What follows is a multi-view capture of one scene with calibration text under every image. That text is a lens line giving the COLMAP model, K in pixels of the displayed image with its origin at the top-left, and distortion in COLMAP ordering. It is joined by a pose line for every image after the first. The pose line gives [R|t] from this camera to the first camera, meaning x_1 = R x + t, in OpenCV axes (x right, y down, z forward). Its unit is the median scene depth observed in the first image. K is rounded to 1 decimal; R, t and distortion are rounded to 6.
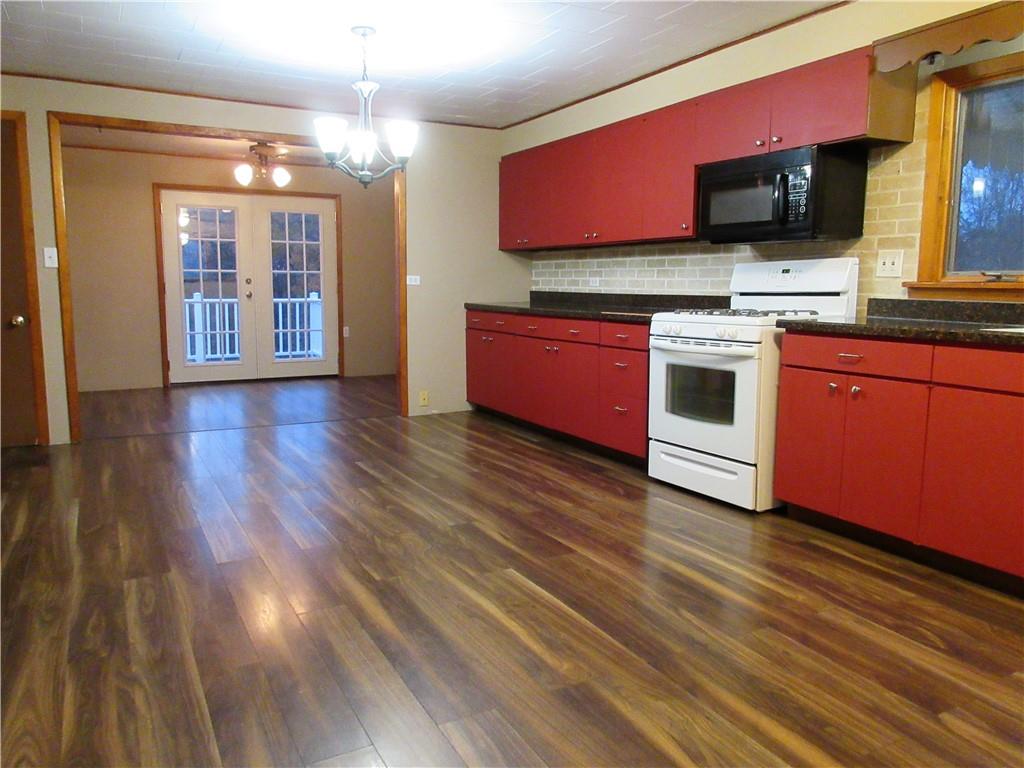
lens RADIAL K [[776.1, 0, 507.5], [0, 776.1, 383.1], [0, 0, 1]] dist [-0.000079, 0.005794]
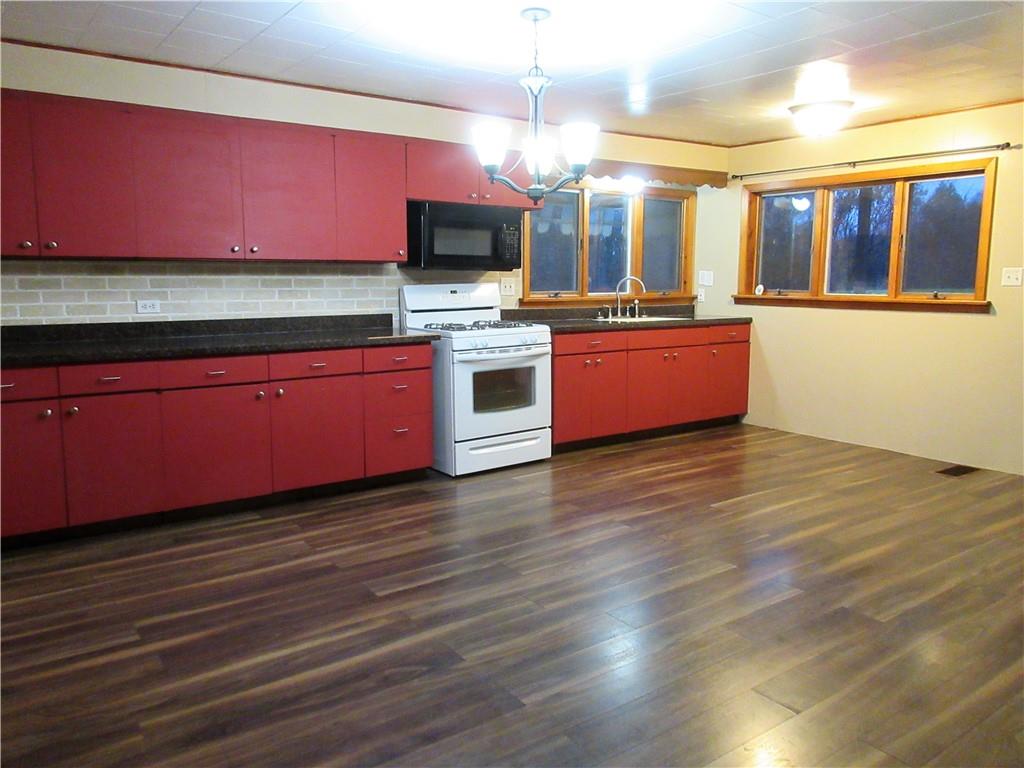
lens RADIAL K [[776.1, 0, 510.6], [0, 776.1, 387.3], [0, 0, 1]] dist [-0.000079, 0.005794]
pose [[-0.149708, -0.142975, 0.978338, -0.970942], [0.127150, 0.978489, 0.162454, -0.190285], [-0.980520, 0.148717, -0.128309, 1.112437]]
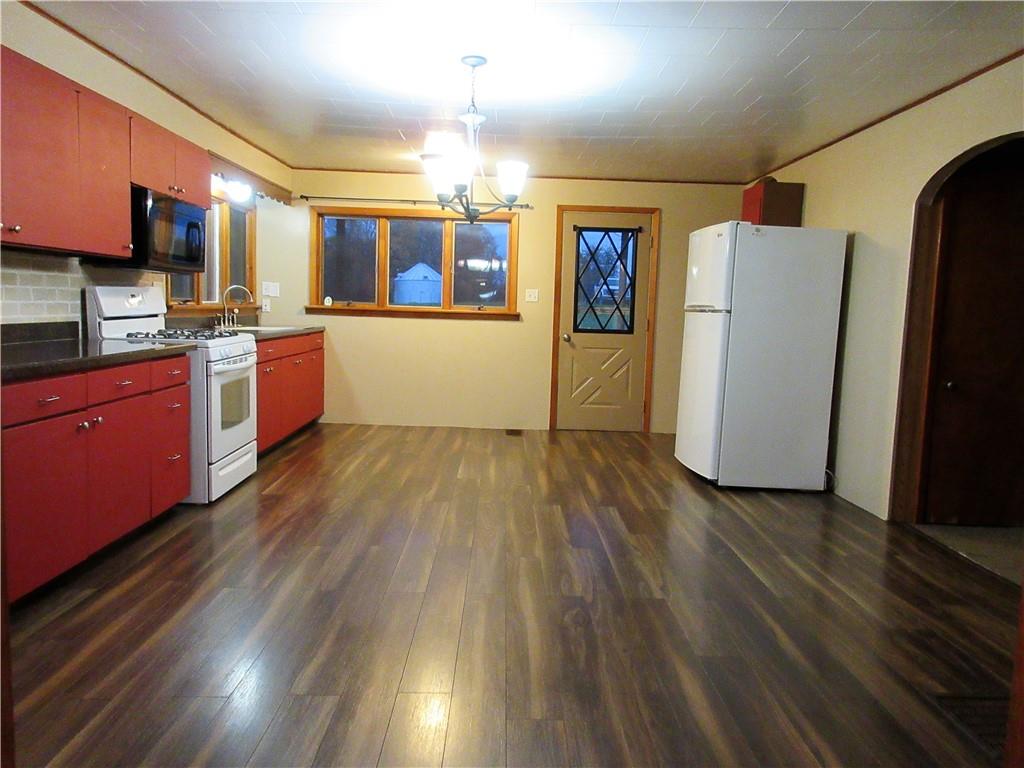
lens RADIAL K [[776.1, 0, 517.9], [0, 776.1, 383.2], [0, 0, 1]] dist [-0.000079, 0.005794]
pose [[-0.892736, -0.073888, 0.444480, -0.644700], [0.026715, 0.976047, 0.215912, -0.251495], [-0.449787, 0.204627, -0.869379, 1.767397]]
